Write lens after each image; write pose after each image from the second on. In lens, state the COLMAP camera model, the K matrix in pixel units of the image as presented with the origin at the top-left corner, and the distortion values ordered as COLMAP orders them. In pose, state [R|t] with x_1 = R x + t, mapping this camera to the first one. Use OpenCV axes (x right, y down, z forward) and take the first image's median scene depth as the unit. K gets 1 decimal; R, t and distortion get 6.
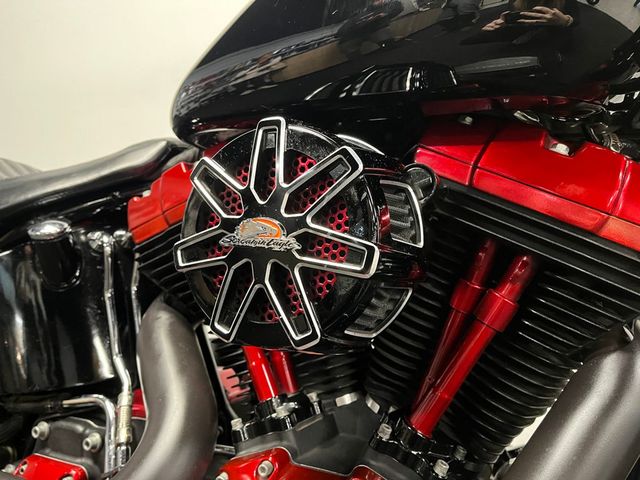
lens RADIAL K [[487.0, 0, 314.6], [0, 487.0, 237.4], [0, 0, 1]] dist [0.045122, -0.045195]
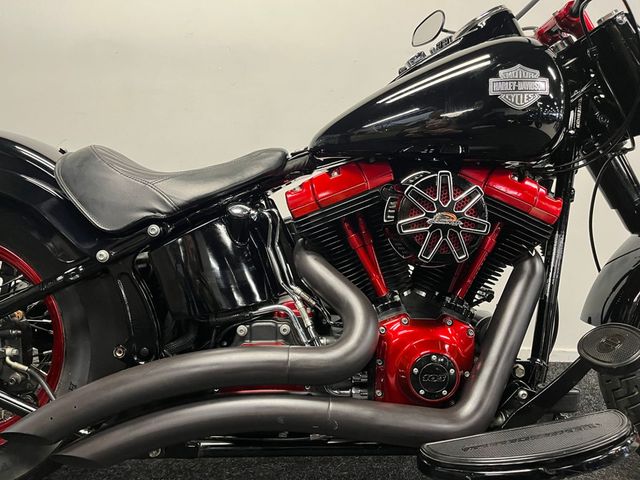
lens RADIAL K [[487.0, 0, 315.0], [0, 487.0, 239.3], [0, 0, 1]] dist [0.045122, -0.045195]
pose [[0.906815, -0.042503, 0.419381, -1.755687], [-0.005320, 0.993670, 0.112210, -0.178925], [-0.421496, -0.103985, 0.900849, -0.990780]]
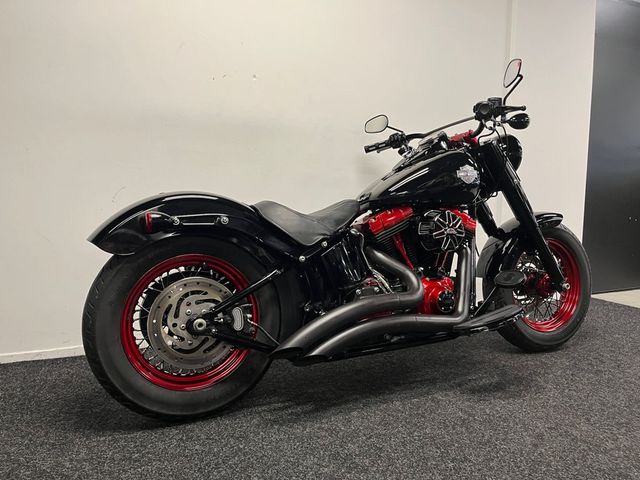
lens RADIAL K [[487.0, 0, 318.7], [0, 487.0, 237.0], [0, 0, 1]] dist [0.045122, -0.045195]
pose [[0.654916, -0.069802, 0.752471, -5.548538], [0.019219, 0.996941, 0.075753, -0.410530], [-0.755457, -0.035150, 0.654255, -1.654547]]
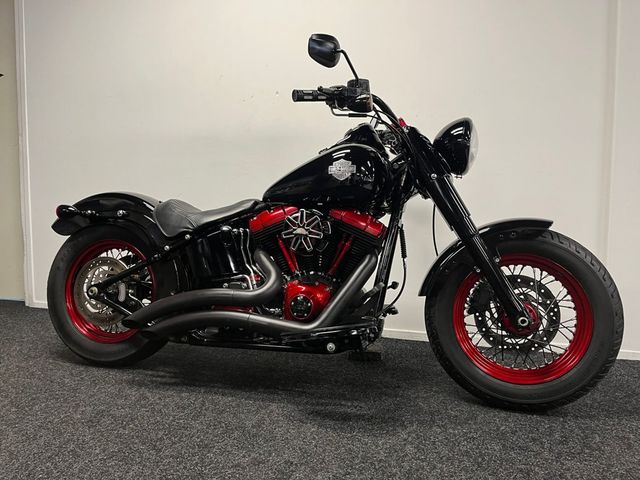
lens RADIAL K [[487.0, 0, 319.4], [0, 487.0, 242.8], [0, 0, 1]] dist [0.045122, -0.045195]
pose [[0.988728, -0.001780, 0.149715, -0.714182], [-0.004139, 0.999222, 0.039210, -0.090330], [-0.149668, -0.039387, 0.987951, -4.379079]]
